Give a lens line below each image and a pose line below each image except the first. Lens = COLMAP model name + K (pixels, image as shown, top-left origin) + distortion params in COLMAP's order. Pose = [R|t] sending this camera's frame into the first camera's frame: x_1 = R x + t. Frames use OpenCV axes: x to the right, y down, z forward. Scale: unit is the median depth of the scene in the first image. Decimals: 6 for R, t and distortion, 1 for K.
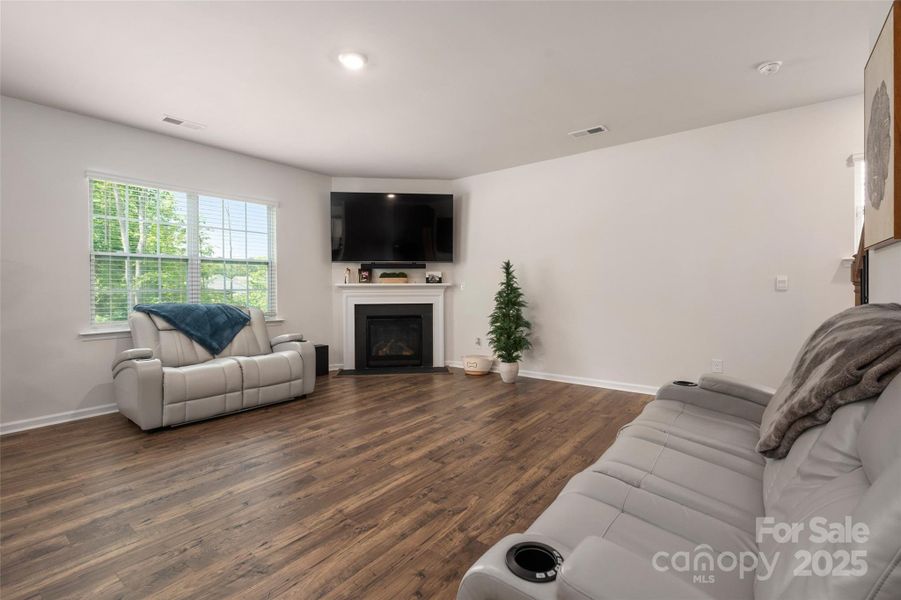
lens RADIAL K [[407.7, 0, 452.9], [0, 407.7, 287.6], [0, 0, 1]] dist [0.000133, -0.000007]
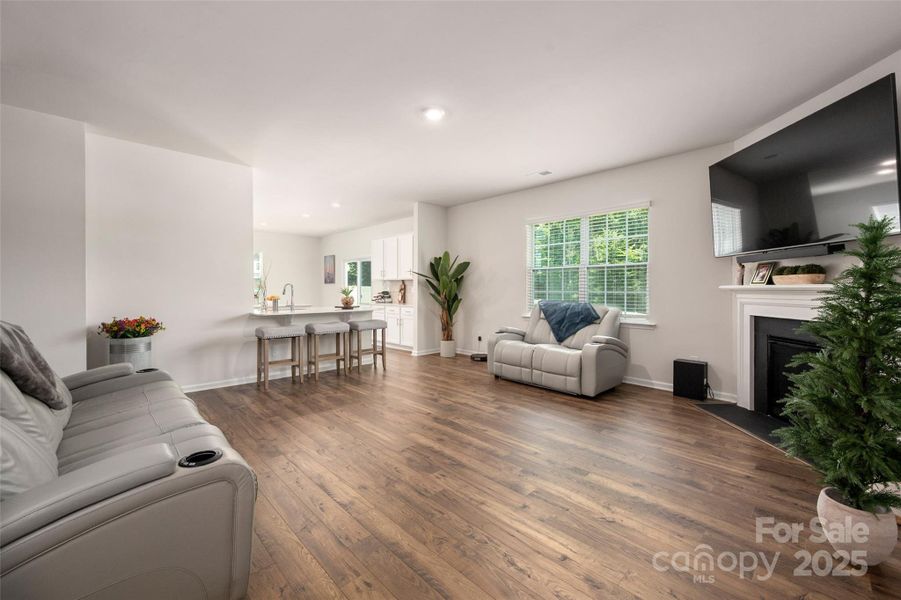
lens RADIAL K [[367.4, 0, 459.5], [0, 367.4, 289.7], [0, 0, 1]] dist [-0.000553, -0.000155]
pose [[-0.132911, 0.005602, -0.991112, 0.671999], [-0.001712, 0.999981, 0.005881, -0.007532], [0.991127, 0.002479, -0.132899, 0.926203]]
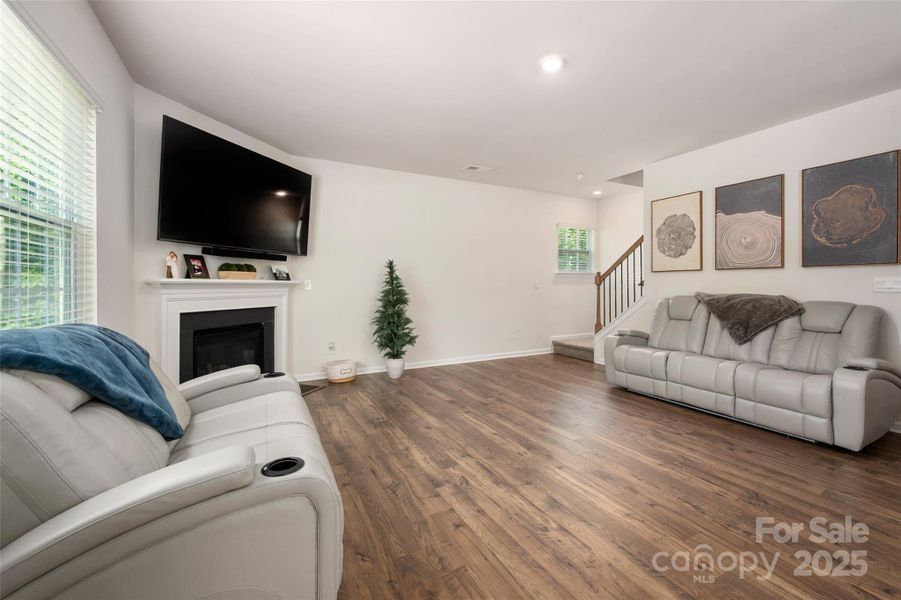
lens RADIAL K [[381.2, 0, 453.2], [0, 381.2, 284.1], [0, 0, 1]] dist [-0.001746, -0.000240]
pose [[0.408096, 0.009695, 0.912887, -0.911663], [-0.001594, 0.999950, -0.009907, 0.004966], [-0.912938, 0.002587, 0.408091, 0.627139]]
